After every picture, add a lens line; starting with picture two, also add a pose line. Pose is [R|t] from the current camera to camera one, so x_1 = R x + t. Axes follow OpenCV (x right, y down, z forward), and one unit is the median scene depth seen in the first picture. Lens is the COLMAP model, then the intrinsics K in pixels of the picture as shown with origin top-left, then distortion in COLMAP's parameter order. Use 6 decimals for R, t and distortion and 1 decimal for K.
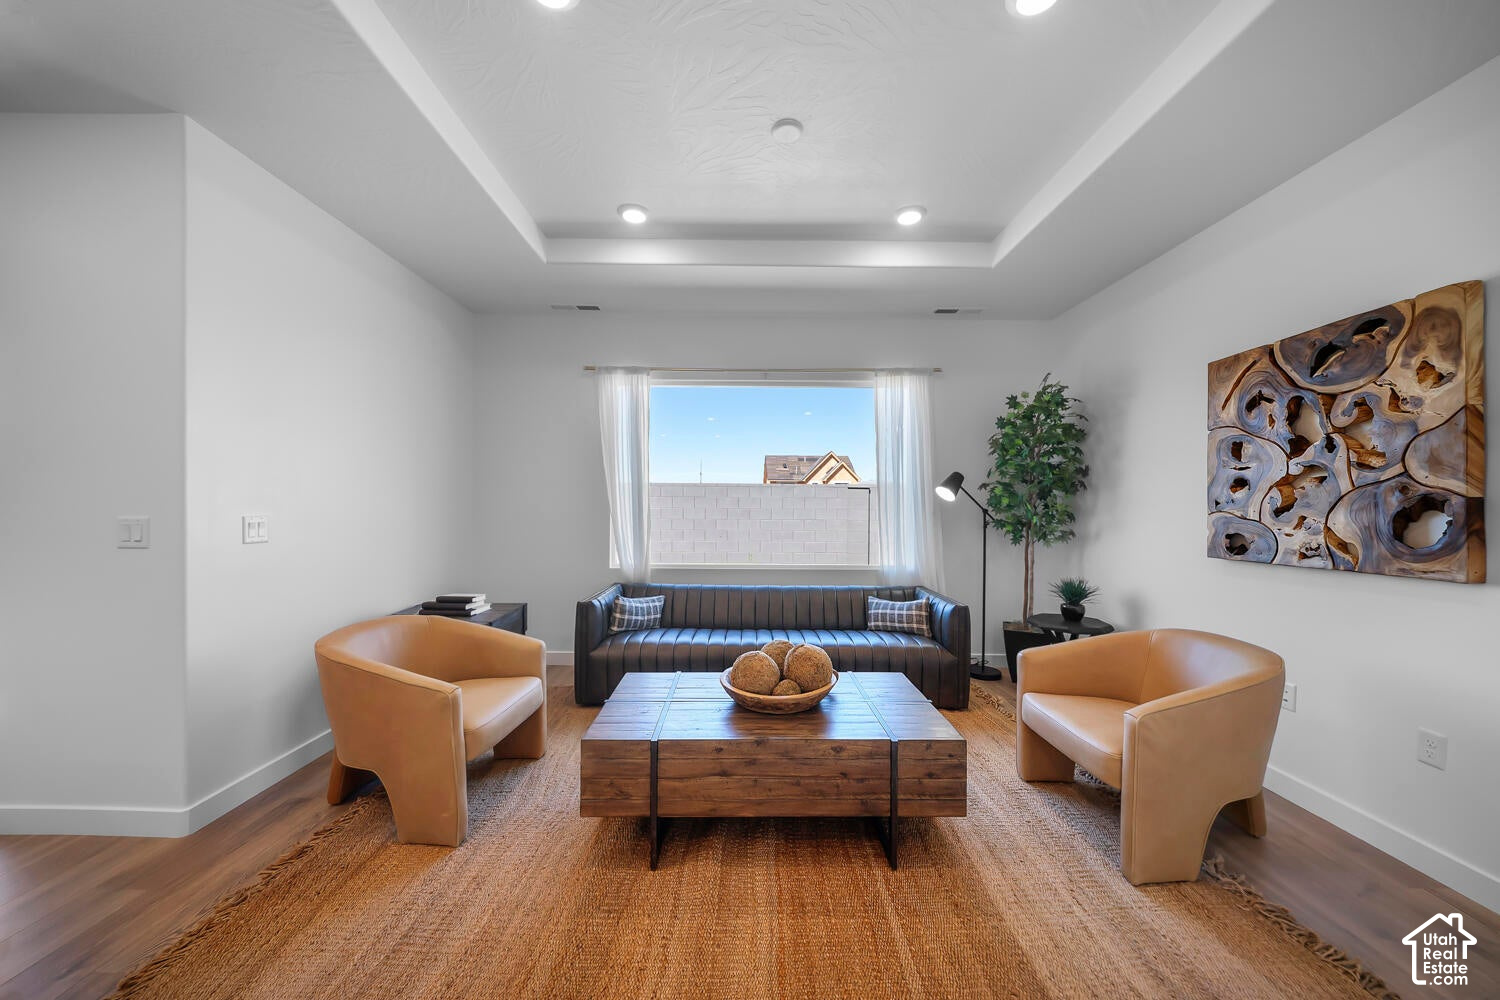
lens RADIAL K [[532.1, 0, 747.3], [0, 532.1, 509.8], [0, 0, 1]] dist [0.003142, -0.004949]
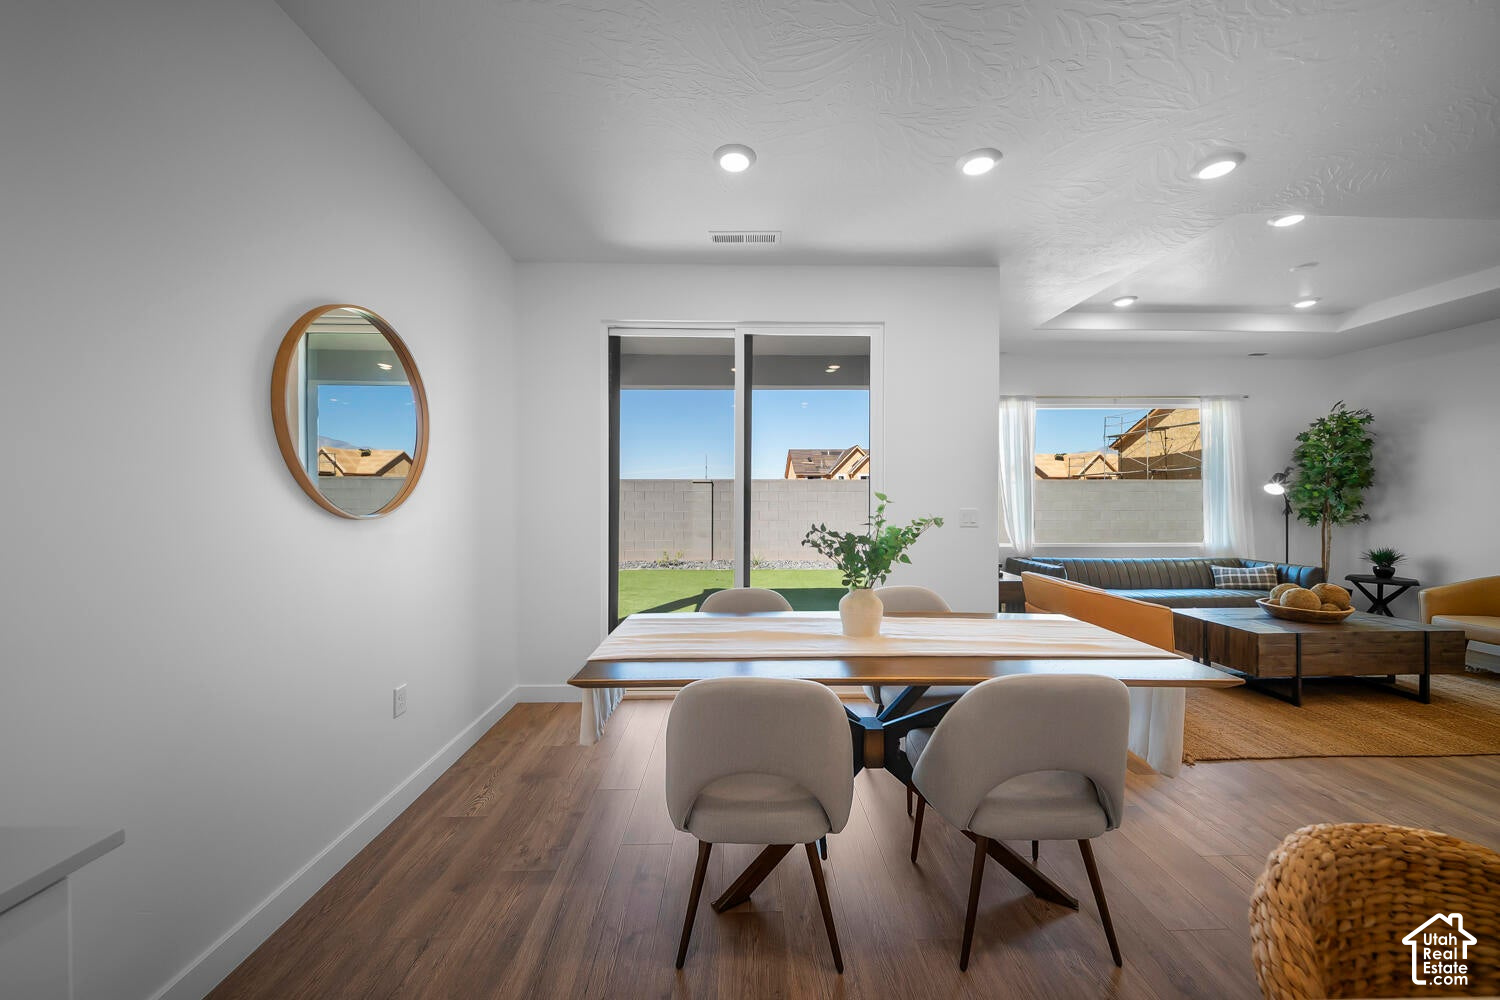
lens RADIAL K [[532.1, 0, 748.4], [0, 532.1, 497.8], [0, 0, 1]] dist [0.003142, -0.004949]
pose [[0.999959, -0.007219, 0.005526, -1.074938], [0.007273, 0.999926, -0.009799, -0.004524], [-0.005455, 0.009838, 0.999937, -0.396371]]
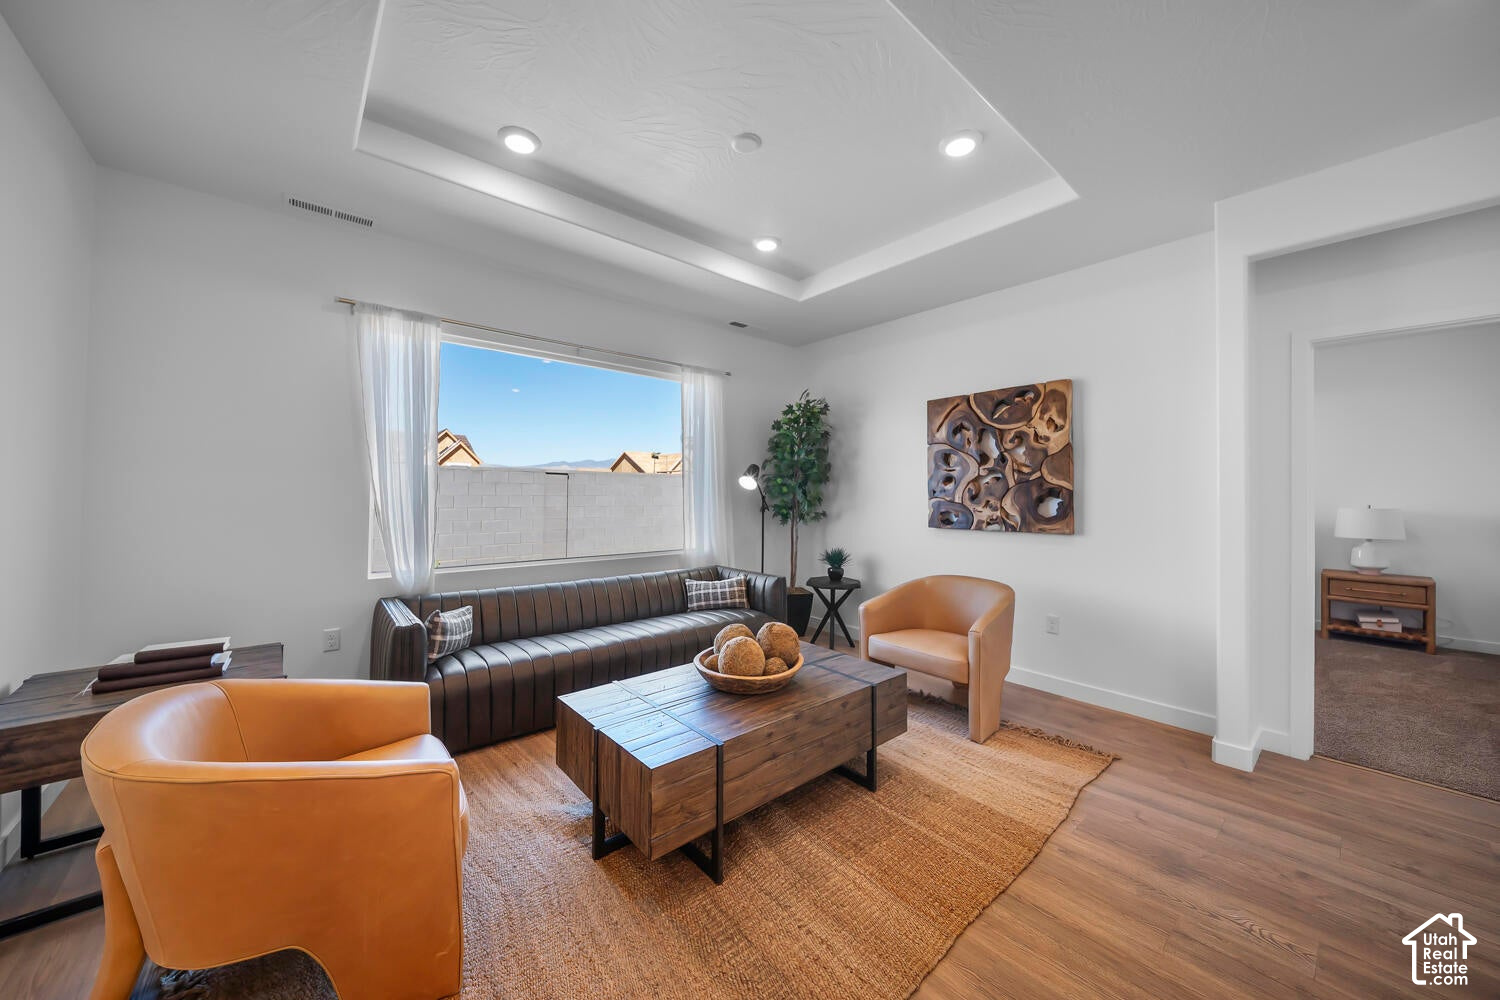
lens RADIAL K [[532.1, 0, 749.6], [0, 532.1, 483.6], [0, 0, 1]] dist [0.003142, -0.004949]
pose [[0.766947, 0.010765, 0.641620, -0.393474], [0.003098, 0.999786, -0.020478, -0.005258], [-0.641703, 0.017693, 0.766749, 0.122932]]
